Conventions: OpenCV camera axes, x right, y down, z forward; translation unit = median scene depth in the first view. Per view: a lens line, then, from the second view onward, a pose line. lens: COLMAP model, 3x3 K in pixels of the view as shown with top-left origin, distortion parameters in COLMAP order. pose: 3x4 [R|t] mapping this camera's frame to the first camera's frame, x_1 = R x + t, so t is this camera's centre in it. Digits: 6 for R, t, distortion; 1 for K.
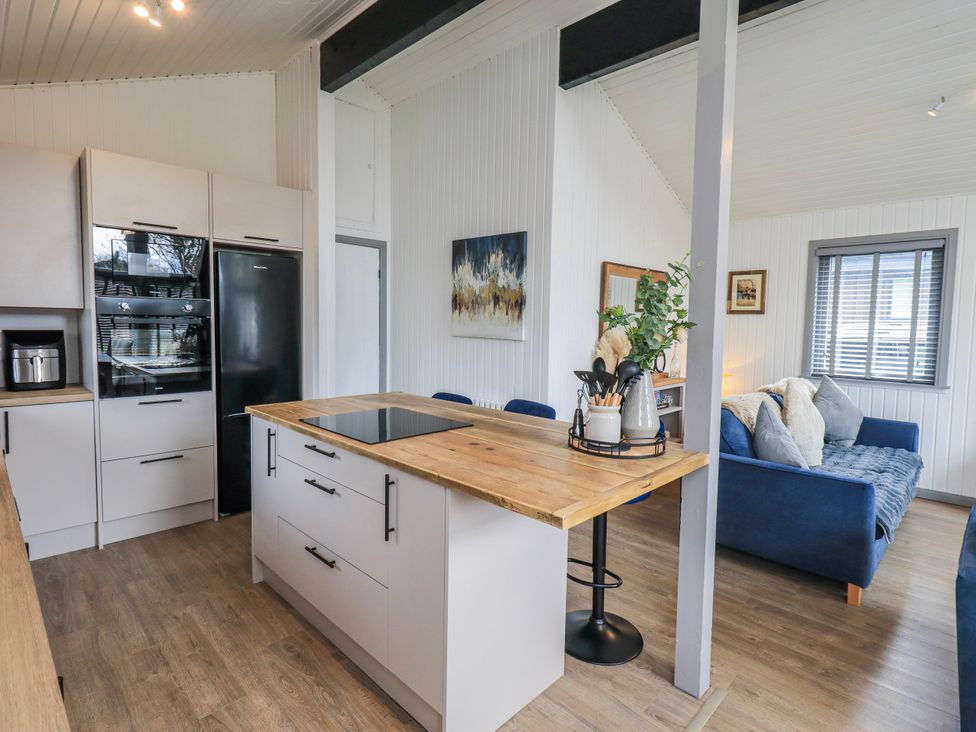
lens RADIAL K [[507.6, 0, 493.5], [0, 507.6, 353.5], [0, 0, 1]] dist [0.004174, 0.001737]
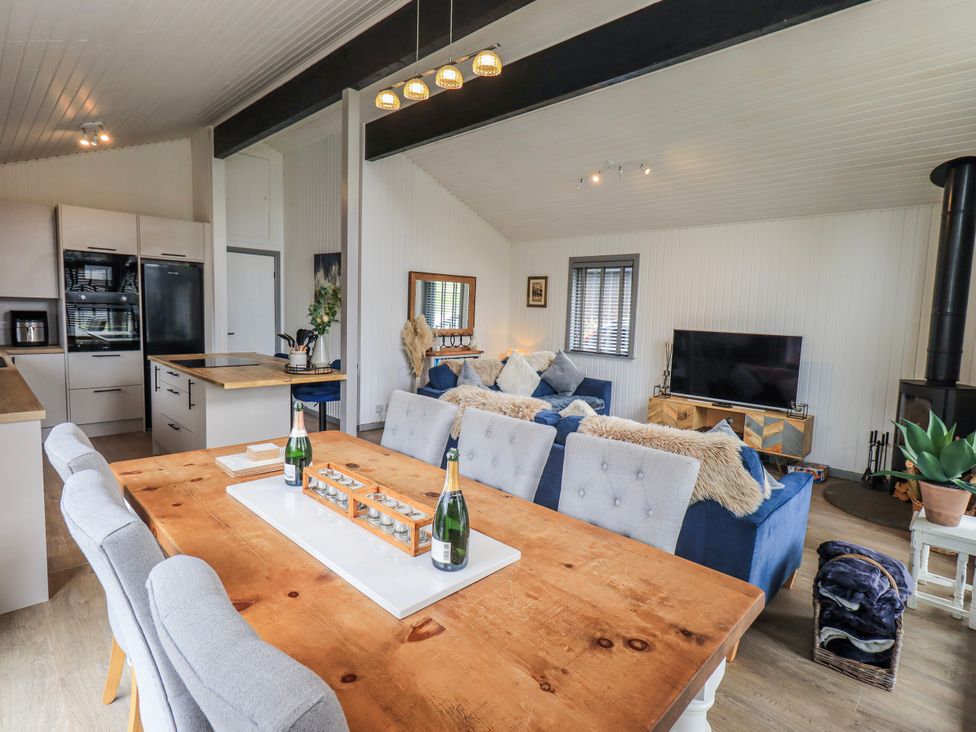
lens RADIAL K [[507.6, 0, 493.5], [0, 507.6, 353.5], [0, 0, 1]] dist [0.004174, 0.001737]
pose [[0.999871, 0.015974, 0.001618, 0.477427], [-0.016009, 0.999574, 0.024397, 0.022606], [-0.001228, -0.024420, 0.999701, -0.520017]]
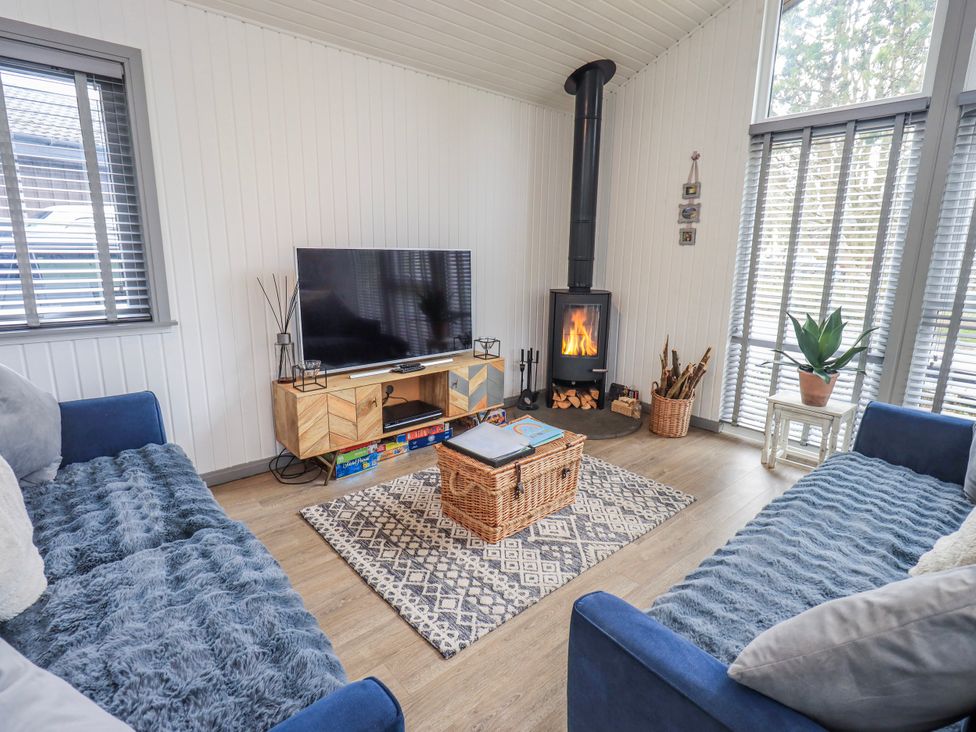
lens RADIAL K [[507.6, 0, 493.5], [0, 507.6, 353.5], [0, 0, 1]] dist [0.004174, 0.001737]
pose [[0.068393, -0.217236, 0.973720, 0.293928], [0.045852, 0.975658, 0.214448, -0.013689], [-0.996604, 0.029980, 0.076689, 0.560201]]
